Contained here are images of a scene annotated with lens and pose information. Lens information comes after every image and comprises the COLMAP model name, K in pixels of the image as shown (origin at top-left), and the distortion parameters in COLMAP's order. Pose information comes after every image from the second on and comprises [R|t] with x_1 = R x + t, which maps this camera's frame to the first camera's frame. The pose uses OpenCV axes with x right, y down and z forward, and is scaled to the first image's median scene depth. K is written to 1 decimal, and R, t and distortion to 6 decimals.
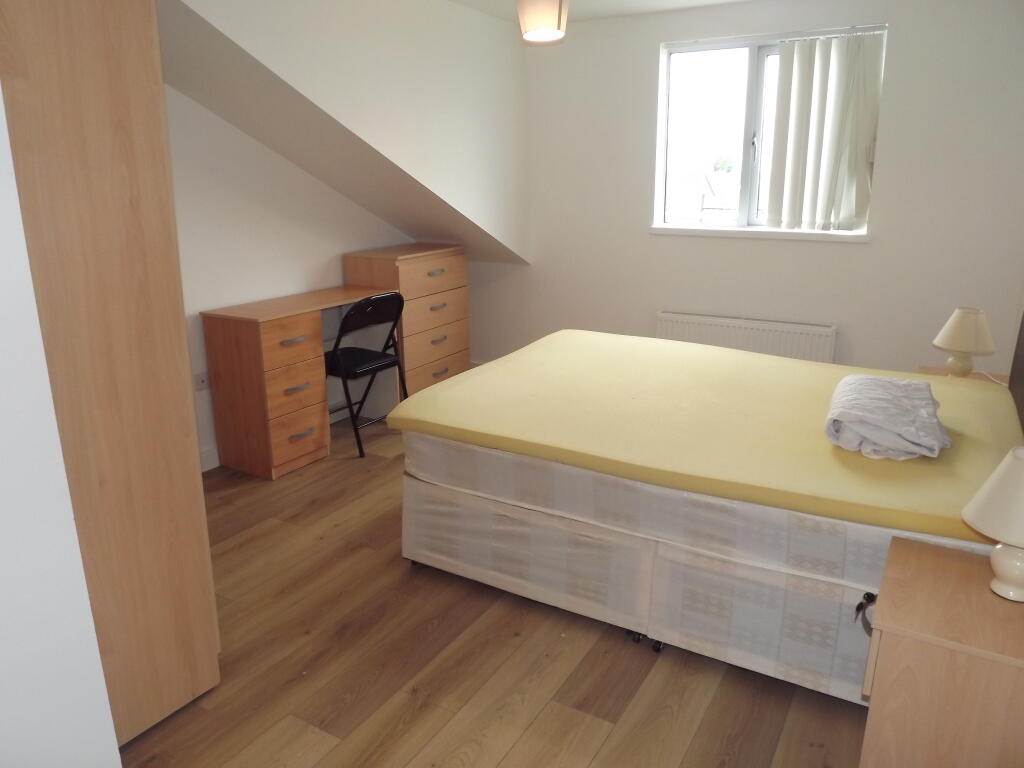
lens RADIAL K [[746.5, 0, 507.2], [0, 746.5, 382.7], [0, 0, 1]] dist [-0.061589, -0.000320]
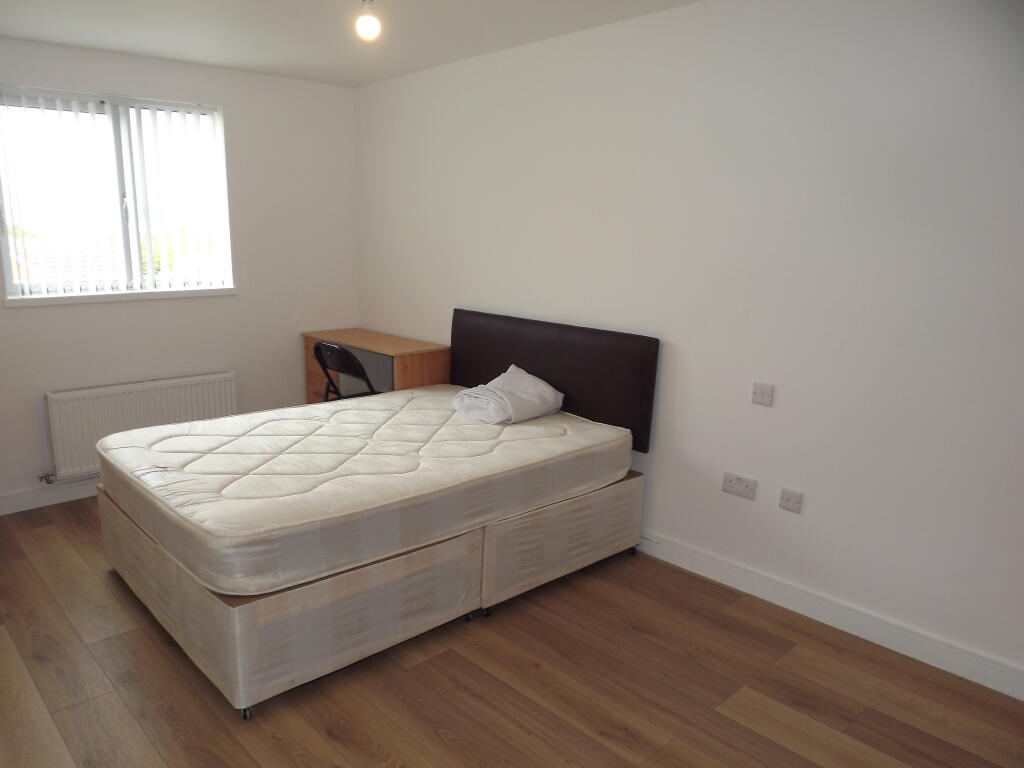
lens RADIAL K [[746.5, 0, 507.2], [0, 746.5, 382.7], [0, 0, 1]] dist [-0.061589, -0.000320]
pose [[0.289568, -0.179302, 0.940213, -0.454162], [0.241674, 0.964166, 0.109439, -0.075175], [-0.926145, 0.195535, 0.322524, 0.243403]]
